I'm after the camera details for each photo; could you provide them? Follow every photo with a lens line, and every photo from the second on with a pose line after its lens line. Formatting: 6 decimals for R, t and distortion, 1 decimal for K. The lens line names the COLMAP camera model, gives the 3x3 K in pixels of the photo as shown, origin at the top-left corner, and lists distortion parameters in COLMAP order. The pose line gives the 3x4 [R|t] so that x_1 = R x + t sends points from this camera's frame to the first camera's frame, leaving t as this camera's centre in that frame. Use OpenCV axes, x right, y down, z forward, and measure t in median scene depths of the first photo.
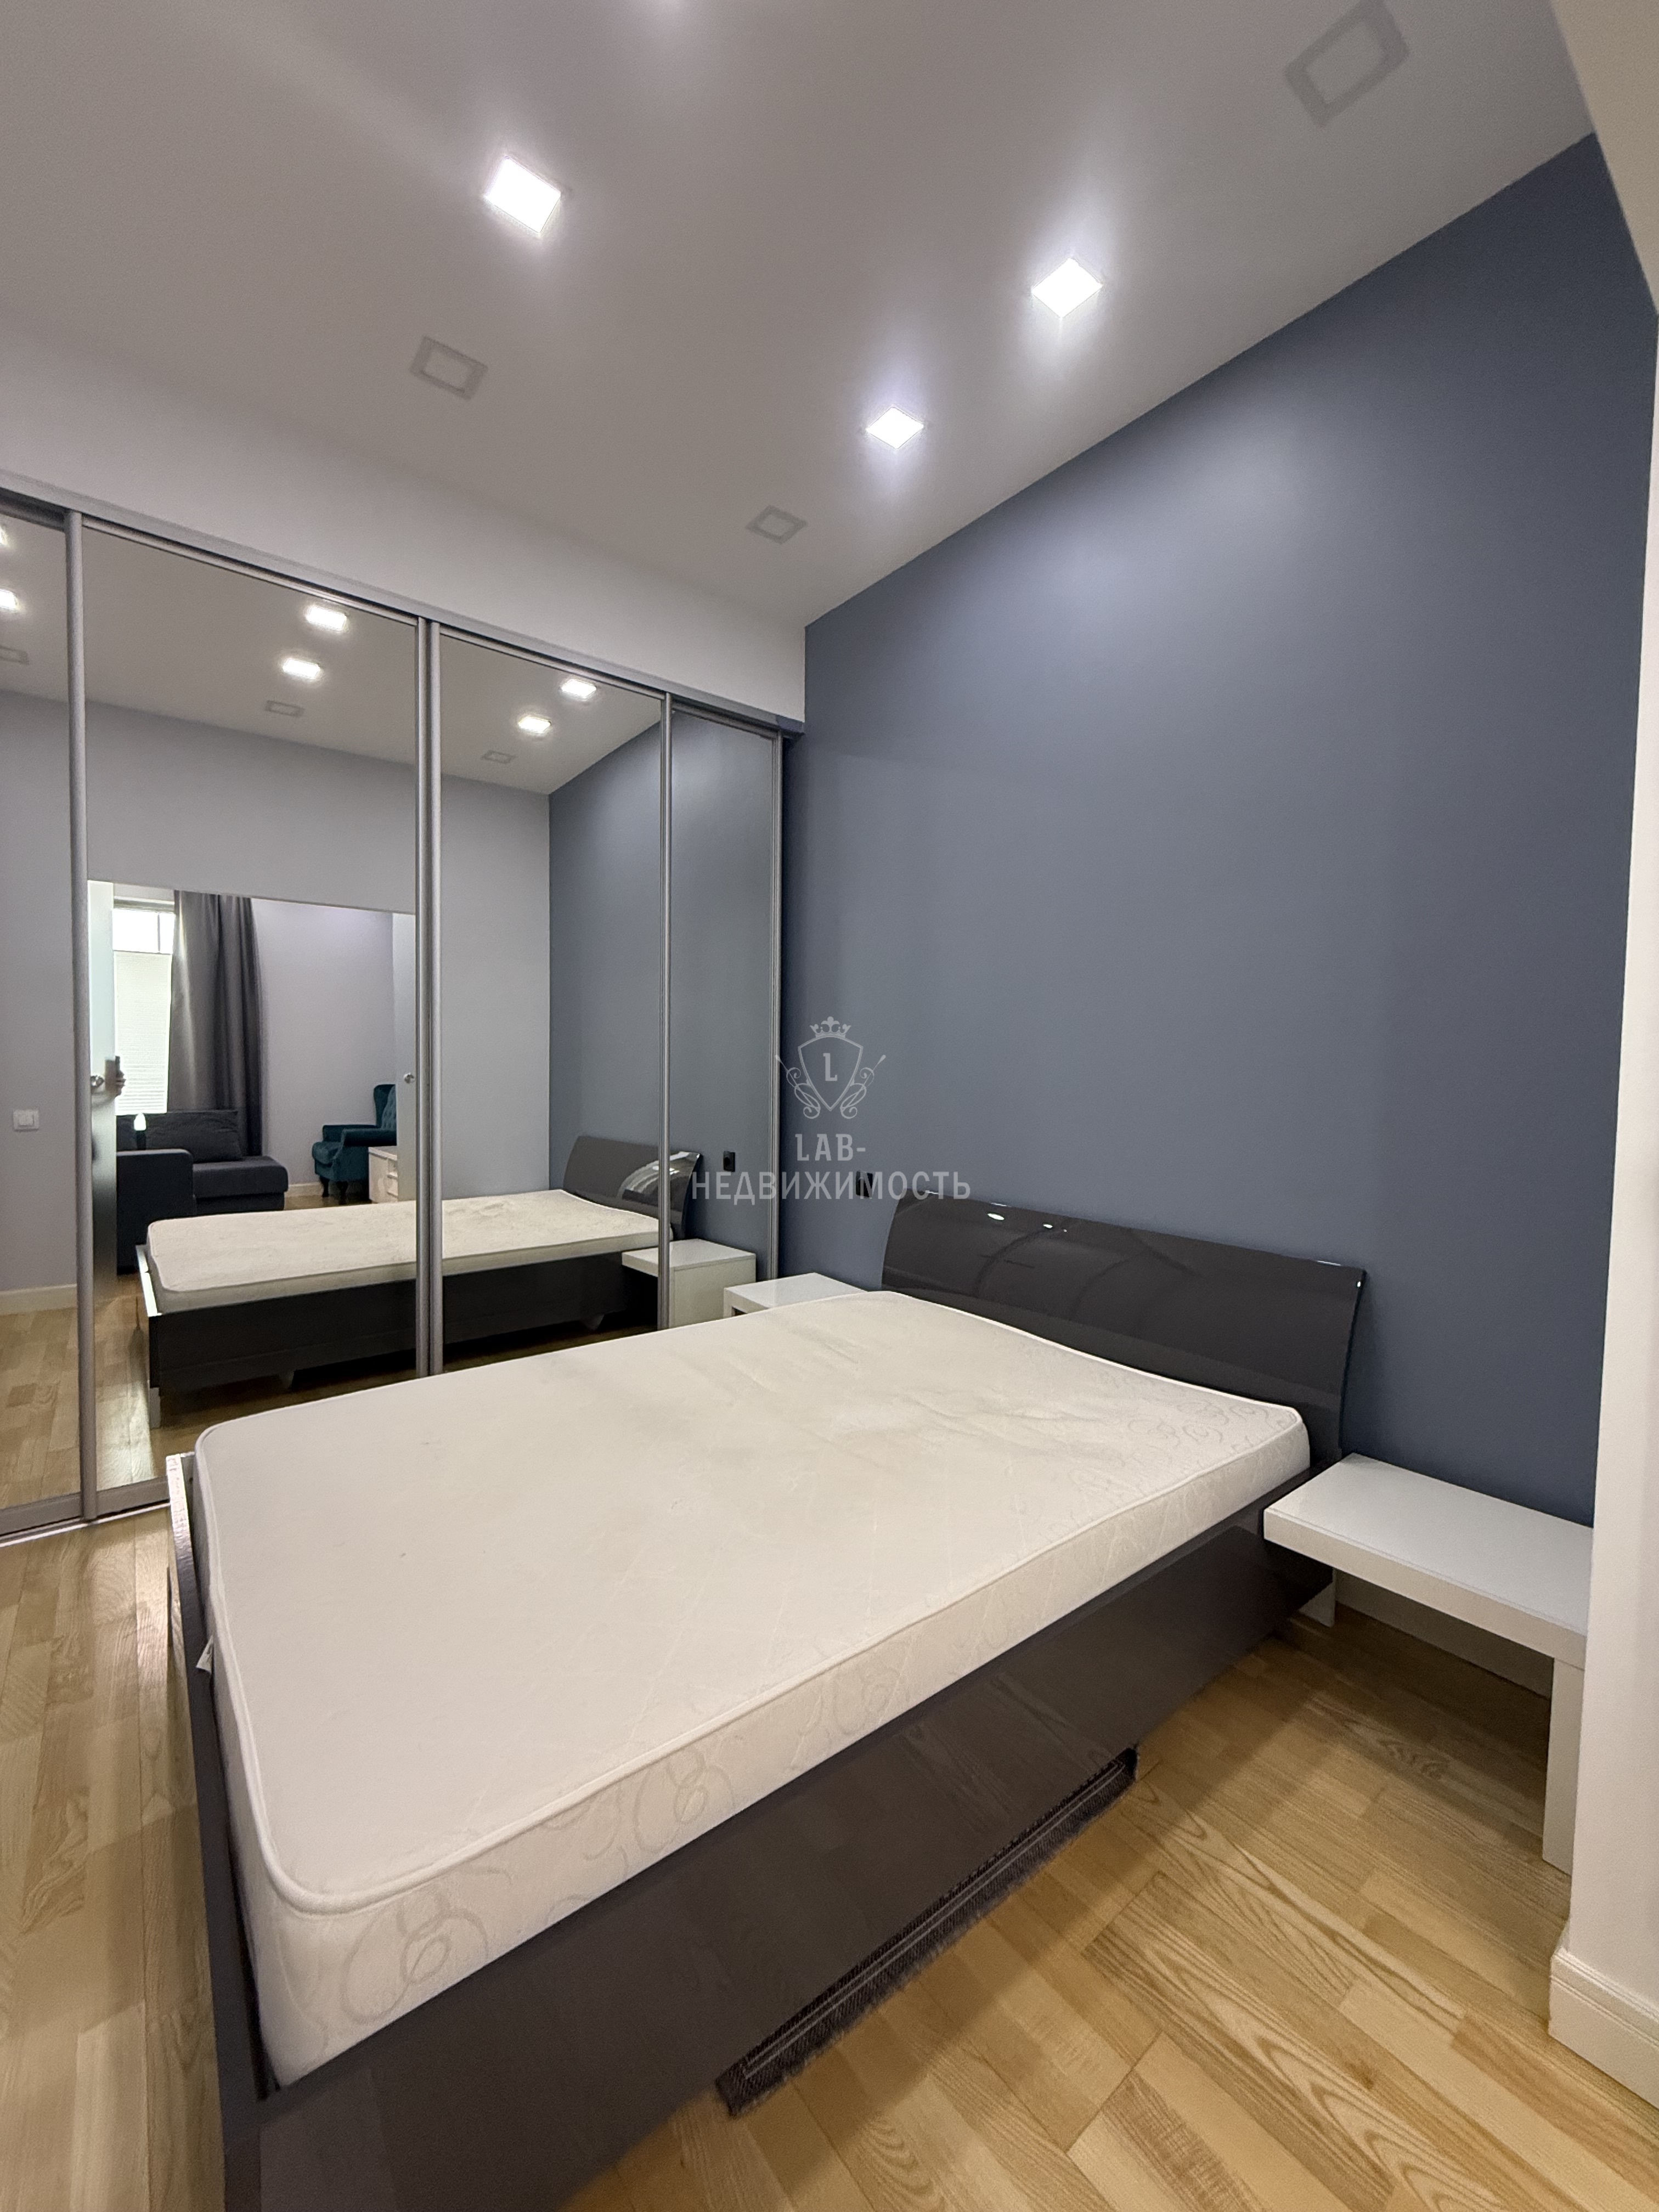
lens RADIAL K [[877.3, 0, 828.9], [0, 877.3, 1113.3], [0, 0, 1]] dist [0.000103, 0.000512]
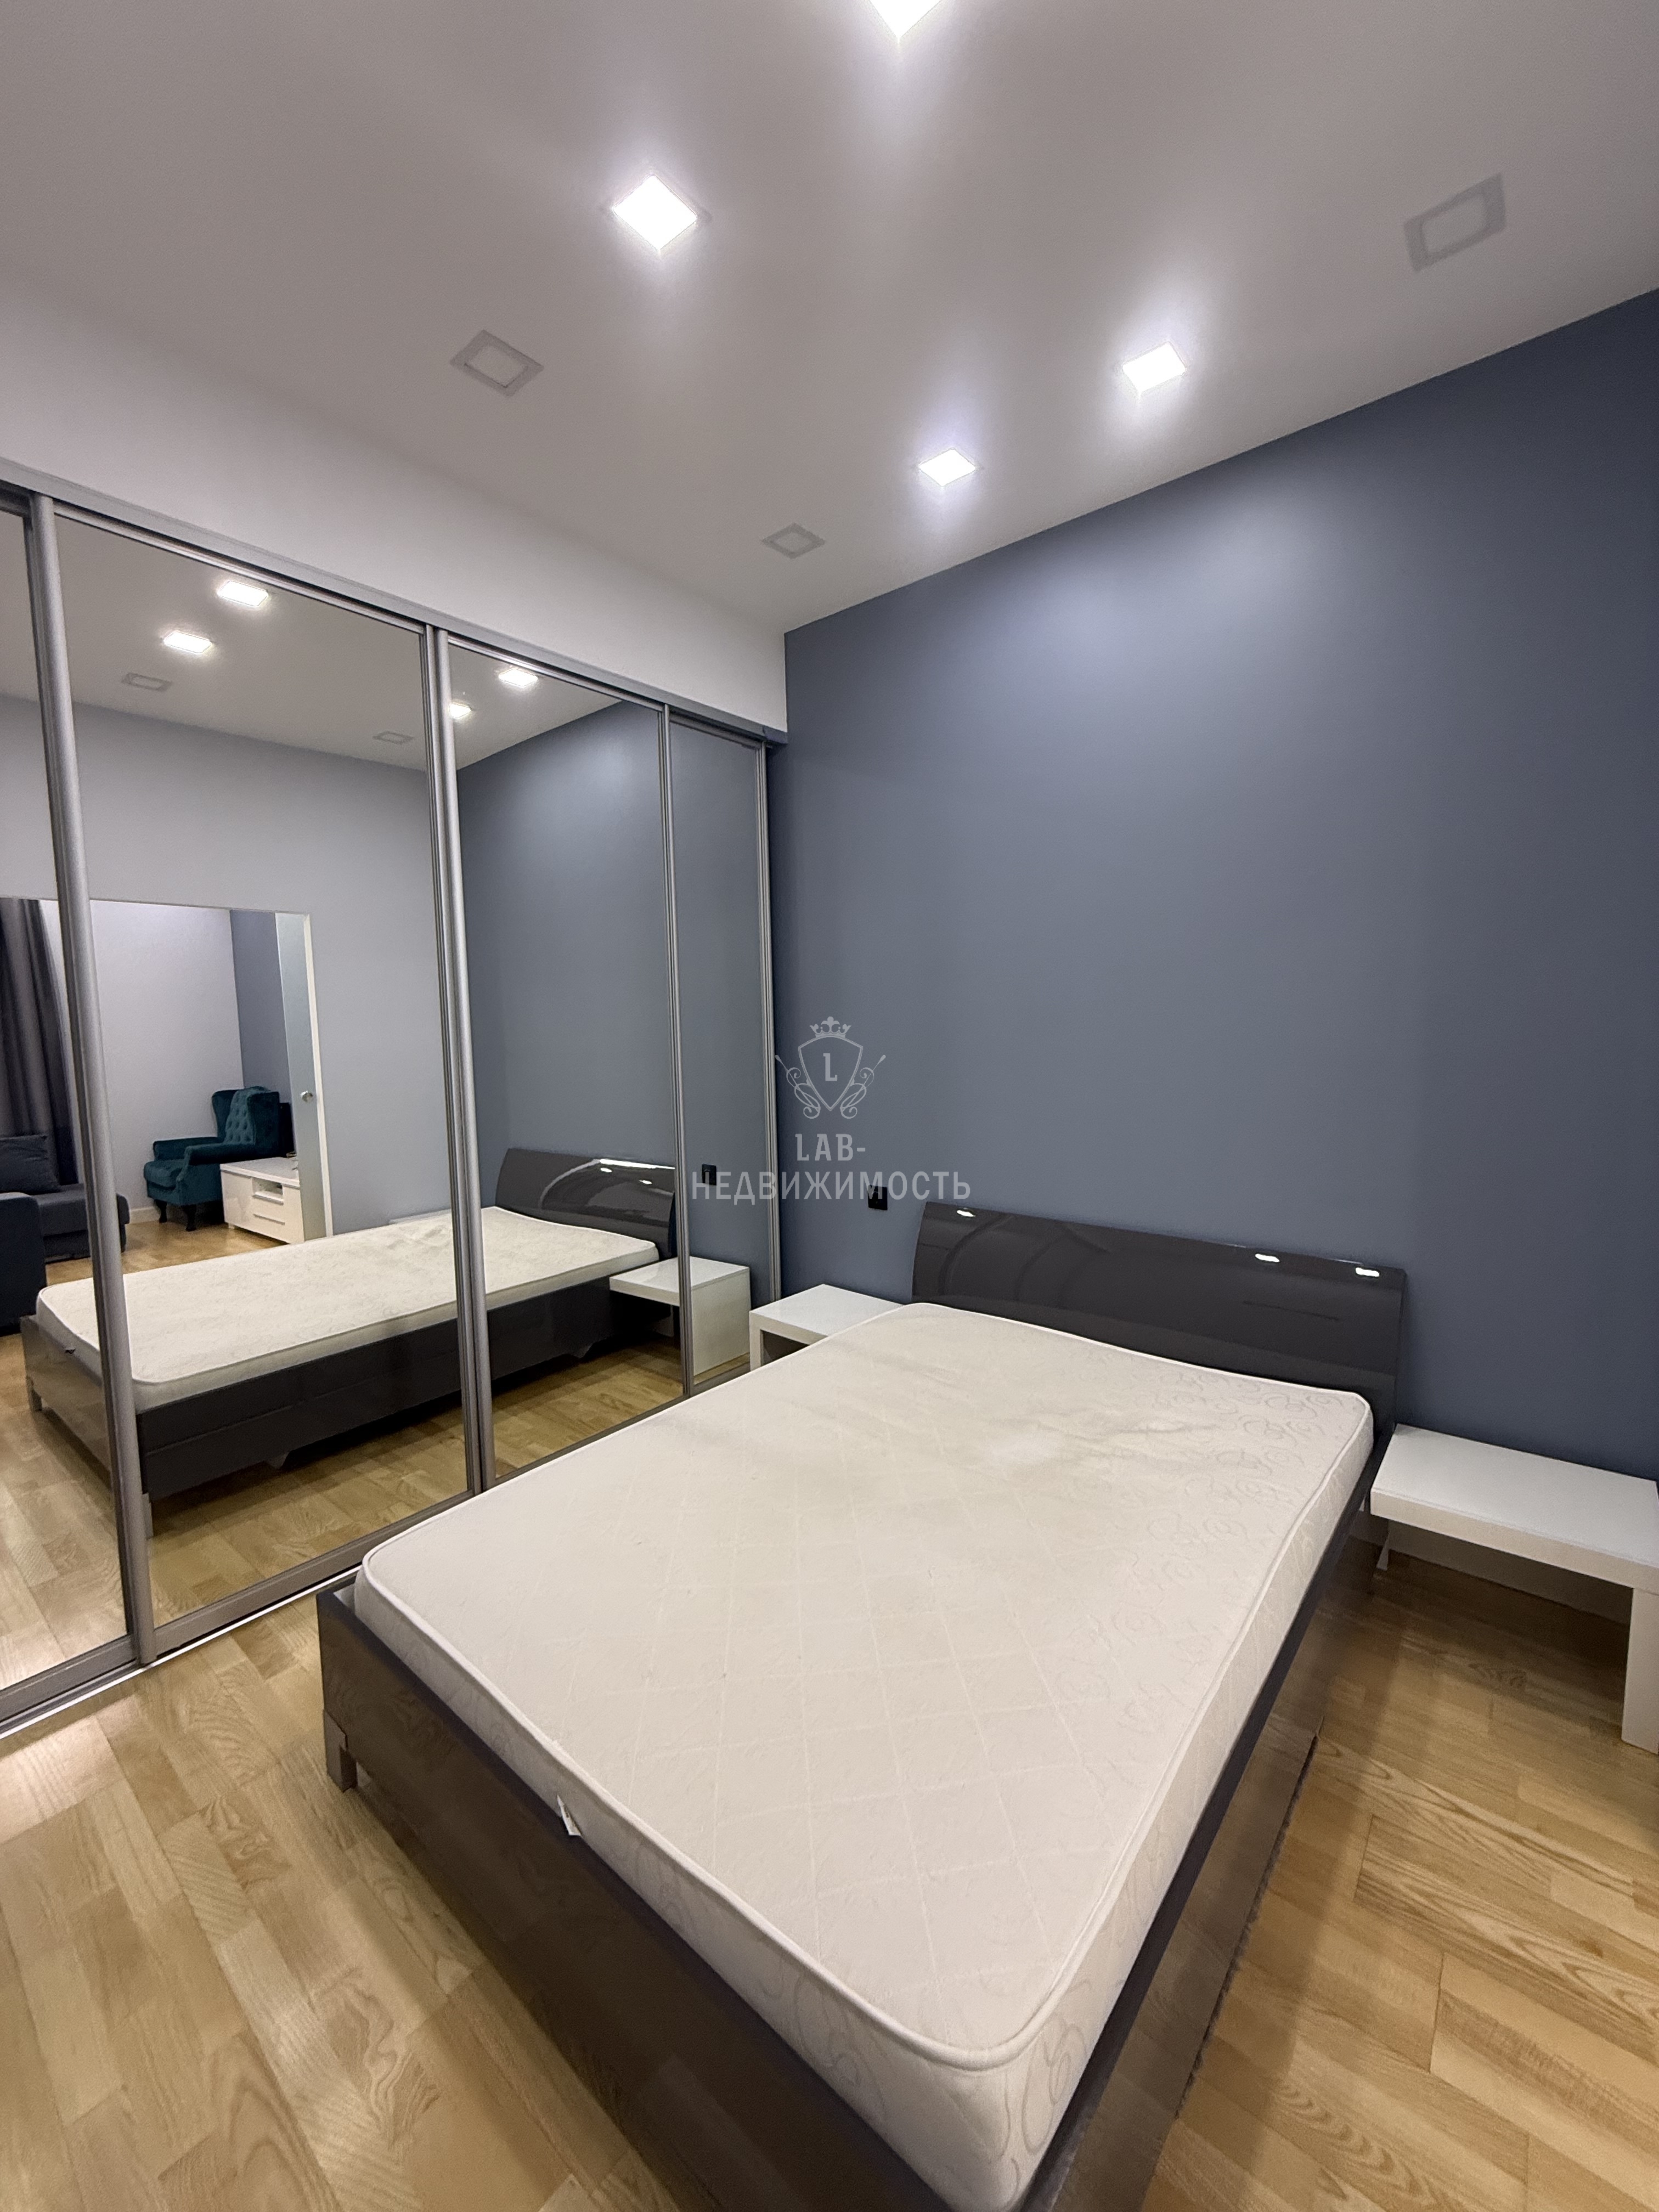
lens RADIAL K [[877.3, 0, 840.2], [0, 877.3, 1117.3], [0, 0, 1]] dist [0.000103, 0.000512]
pose [[0.978215, -0.054685, 0.200262, -0.322115], [0.044606, 0.997517, 0.054503, -0.112809], [-0.202746, -0.044383, 0.978225, 0.012193]]
